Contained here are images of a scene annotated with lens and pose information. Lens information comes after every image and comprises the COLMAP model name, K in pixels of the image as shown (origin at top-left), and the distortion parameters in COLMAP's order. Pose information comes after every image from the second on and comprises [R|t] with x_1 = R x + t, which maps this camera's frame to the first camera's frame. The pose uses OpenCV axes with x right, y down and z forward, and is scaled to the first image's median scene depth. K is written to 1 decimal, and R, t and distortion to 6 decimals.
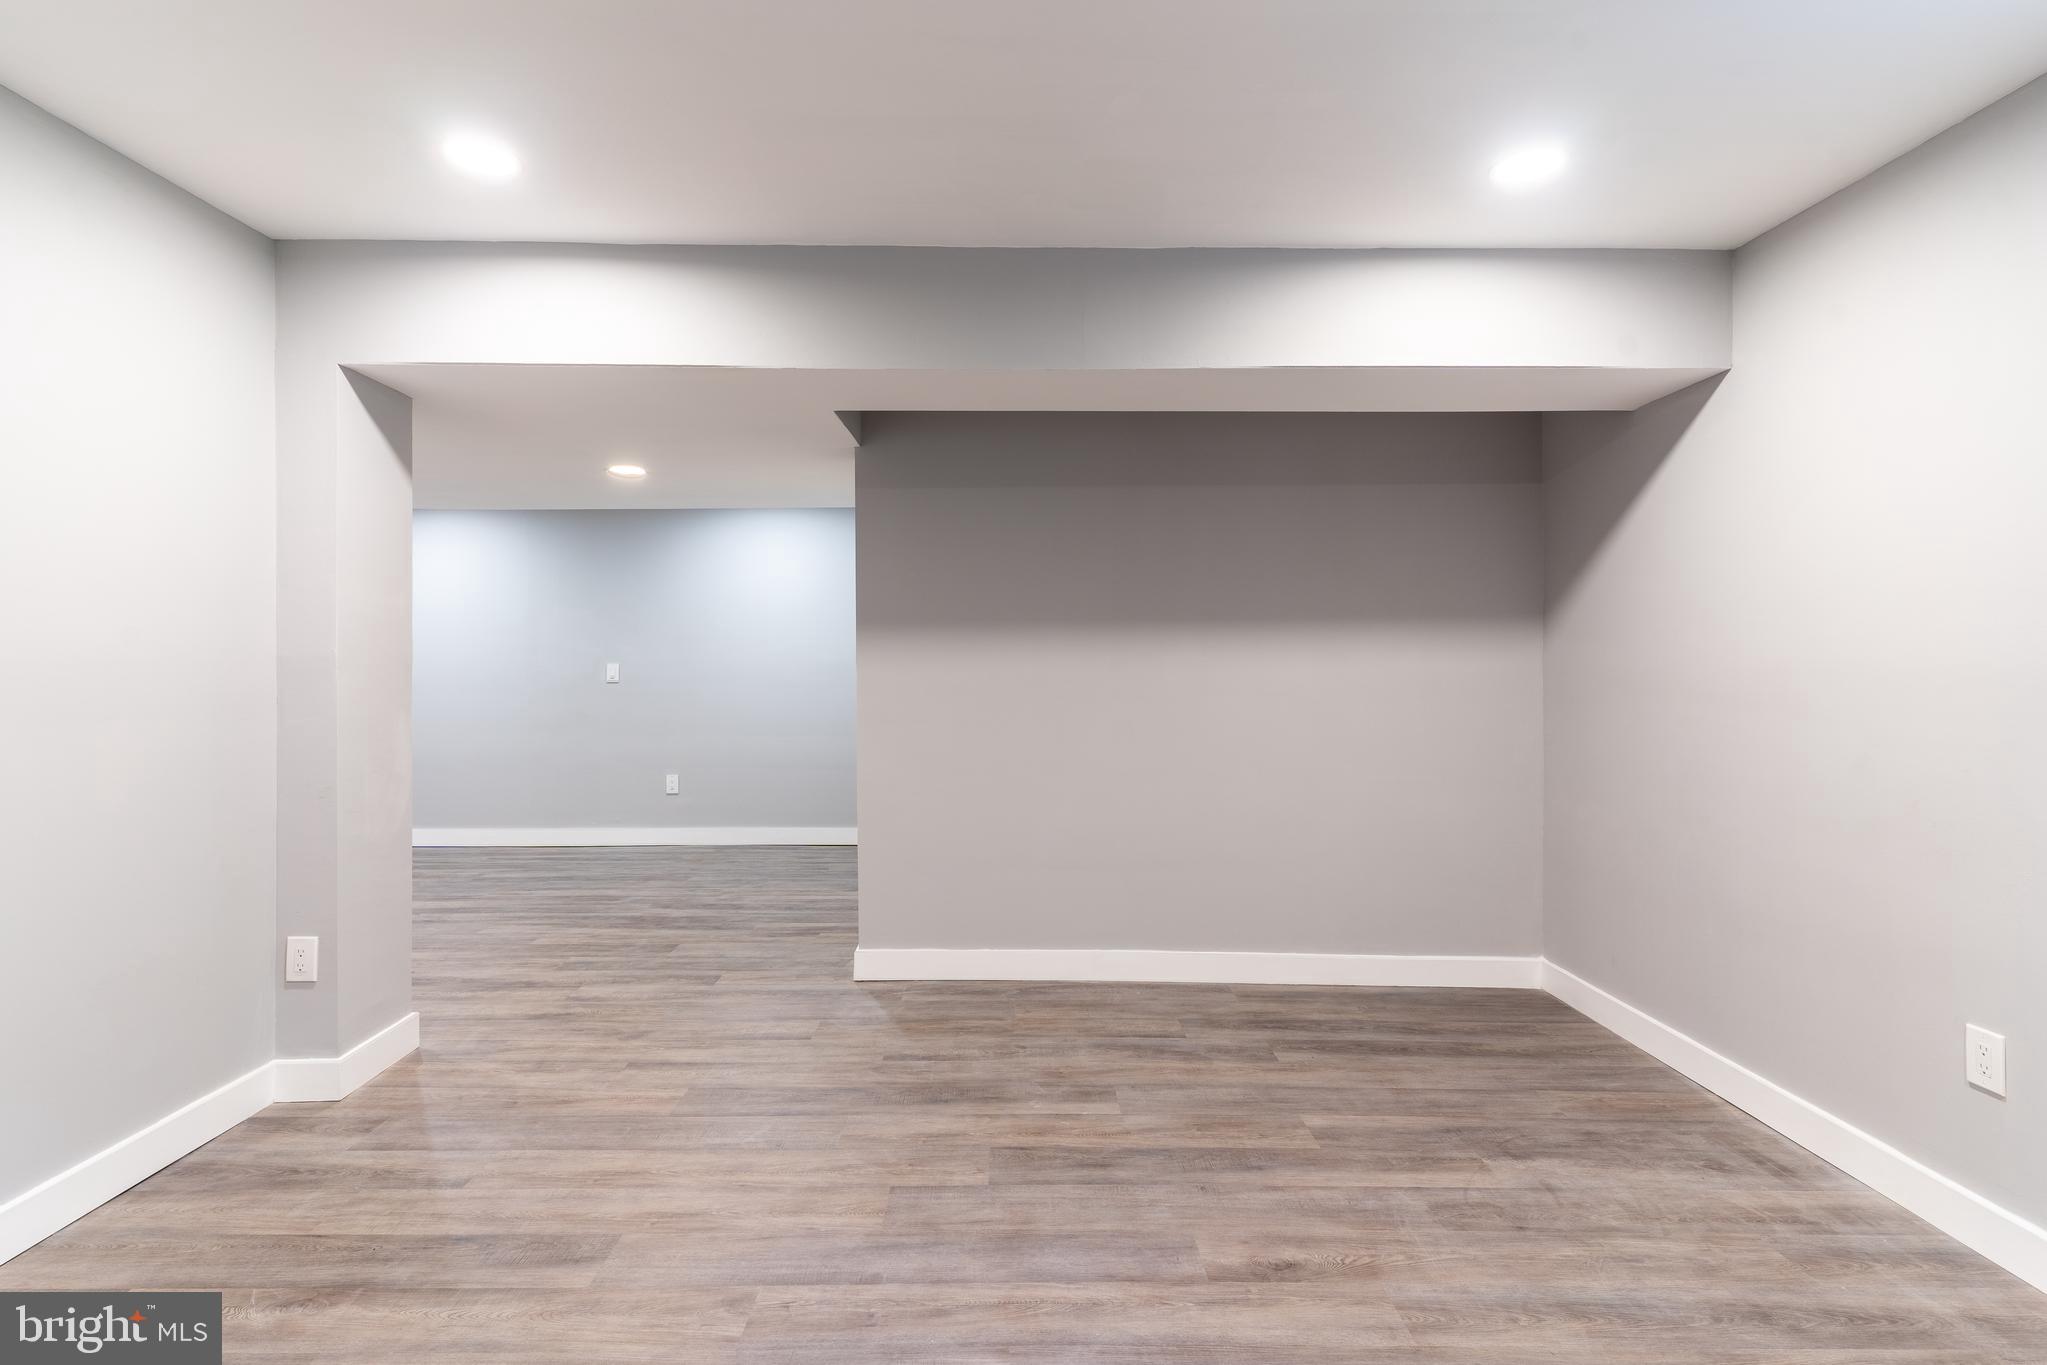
lens RADIAL K [[1018.4, 0, 1028.4], [0, 1018.4, 648.7], [0, 0, 1]] dist [0.002370, -0.000147]
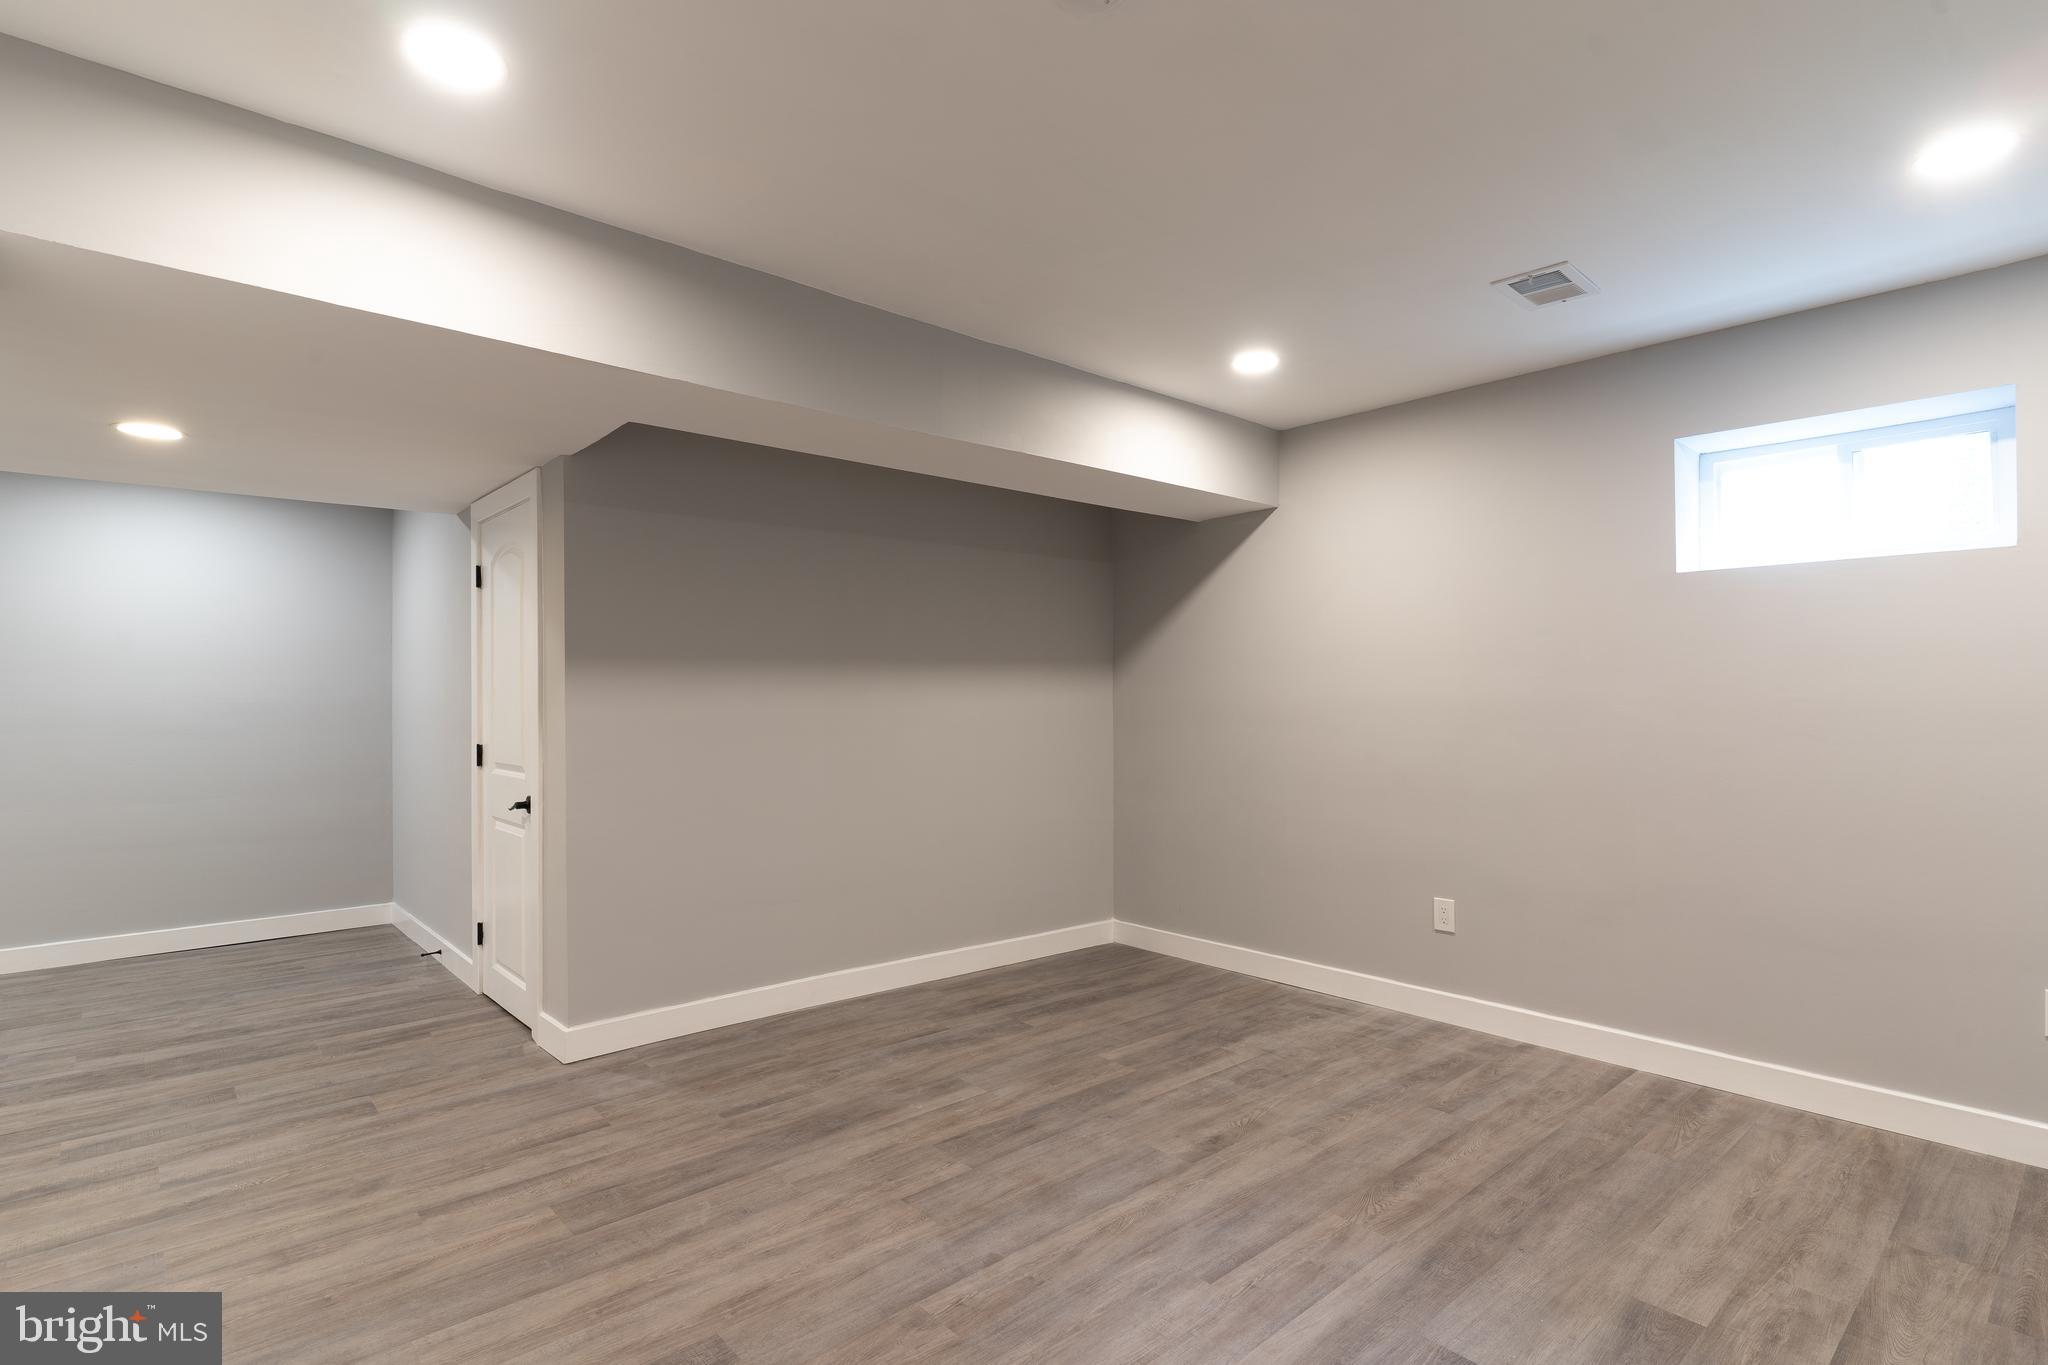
lens RADIAL K [[1003.9, 0, 1052.2], [0, 1003.9, 688.5], [0, 0, 1]] dist [0.001583, -0.000596]
pose [[0.742590, 0.001962, 0.669743, -0.598149], [-0.005367, 0.999981, 0.003021, -0.003336], [-0.669725, -0.005838, 0.742587, 0.107011]]
